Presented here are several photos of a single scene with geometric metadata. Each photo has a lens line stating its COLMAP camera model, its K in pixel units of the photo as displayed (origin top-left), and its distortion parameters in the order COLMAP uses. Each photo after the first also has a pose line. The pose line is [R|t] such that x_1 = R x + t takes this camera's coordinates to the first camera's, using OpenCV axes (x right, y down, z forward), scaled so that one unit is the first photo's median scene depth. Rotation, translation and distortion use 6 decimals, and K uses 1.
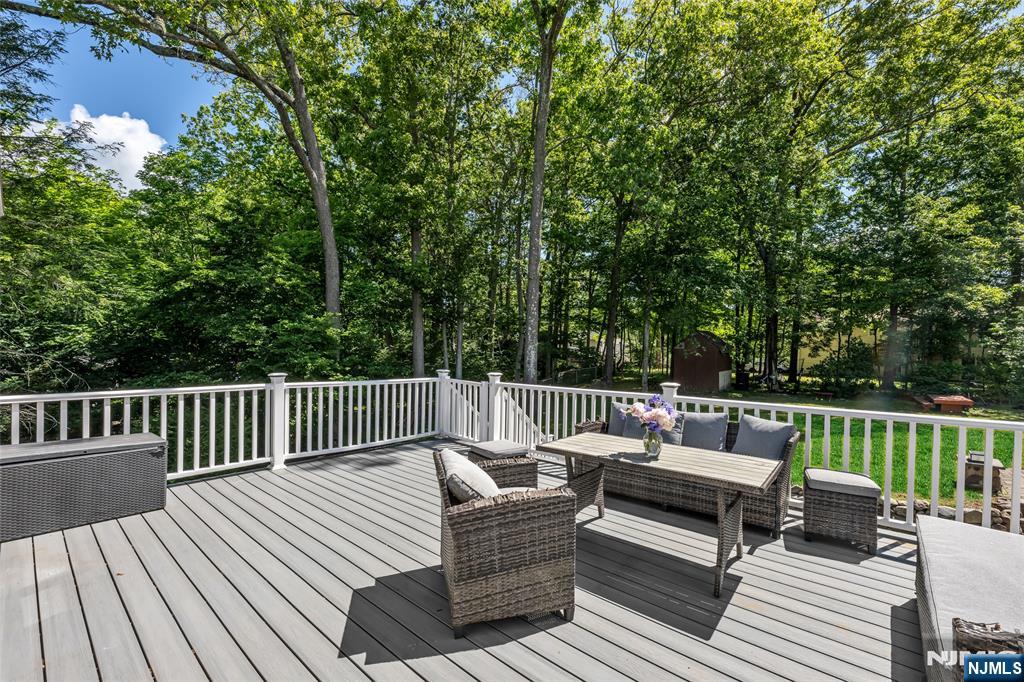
lens RADIAL K [[412.0, 0, 513.3], [0, 412.0, 362.0], [0, 0, 1]] dist [0.000187, 0.000008]
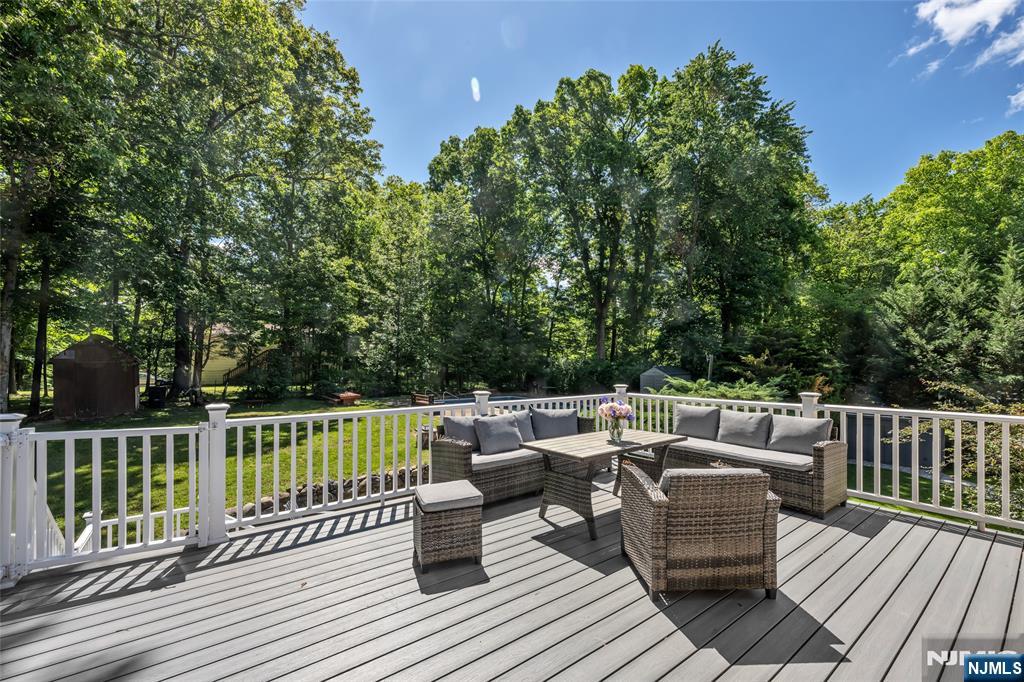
lens RADIAL K [[412.0, 0, 513.3], [0, 412.0, 362.0], [0, 0, 1]] dist [0.000187, 0.000008]
pose [[0.235521, -0.009138, 0.971826, -0.141763], [0.032396, 0.999474, 0.001547, -0.004961], [-0.971329, 0.031119, 0.235693, 0.136406]]
